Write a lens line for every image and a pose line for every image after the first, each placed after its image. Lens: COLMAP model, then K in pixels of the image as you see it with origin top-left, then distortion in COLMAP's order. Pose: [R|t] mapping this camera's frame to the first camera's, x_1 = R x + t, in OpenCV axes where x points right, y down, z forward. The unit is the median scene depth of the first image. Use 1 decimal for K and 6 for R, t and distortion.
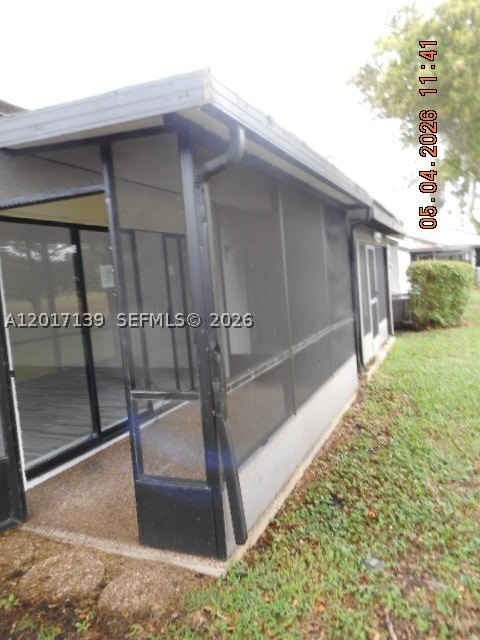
lens RADIAL K [[476.1, 0, 240.0], [0, 476.1, 320.0], [0, 0, 1]] dist [0.000957, 0.004011]
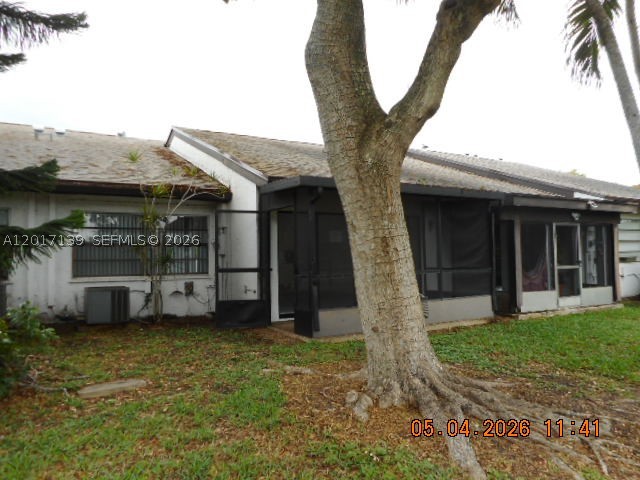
lens RADIAL K [[469.7, 0, 320.0], [0, 469.7, 240.0], [0, 0, 1]] dist [-0.002955, -0.000722]
pose [[0.815414, 0.041045, -0.577421, 1.434623], [-0.095440, 0.993365, -0.064166, 0.101471], [0.570956, 0.107431, 0.813921, -1.153327]]
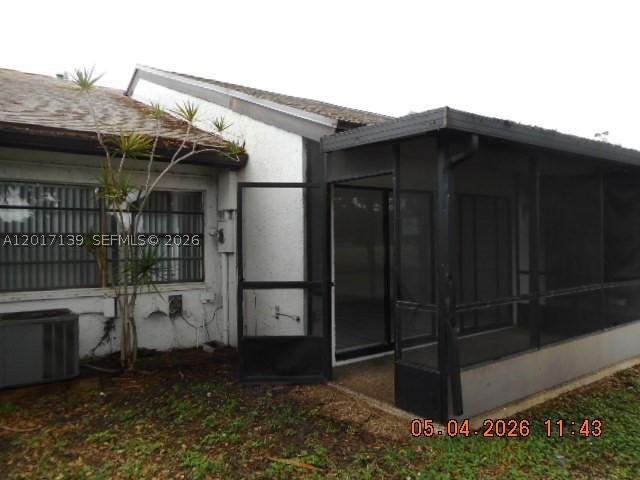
lens RADIAL K [[476.1, 0, 322.2], [0, 476.1, 236.5], [0, 0, 1]] dist [0.000957, 0.004011]
pose [[0.867426, 0.066120, -0.493153, 0.290782], [-0.099372, 0.994185, -0.041495, 0.027710], [0.487541, 0.085000, 0.868953, -0.448280]]
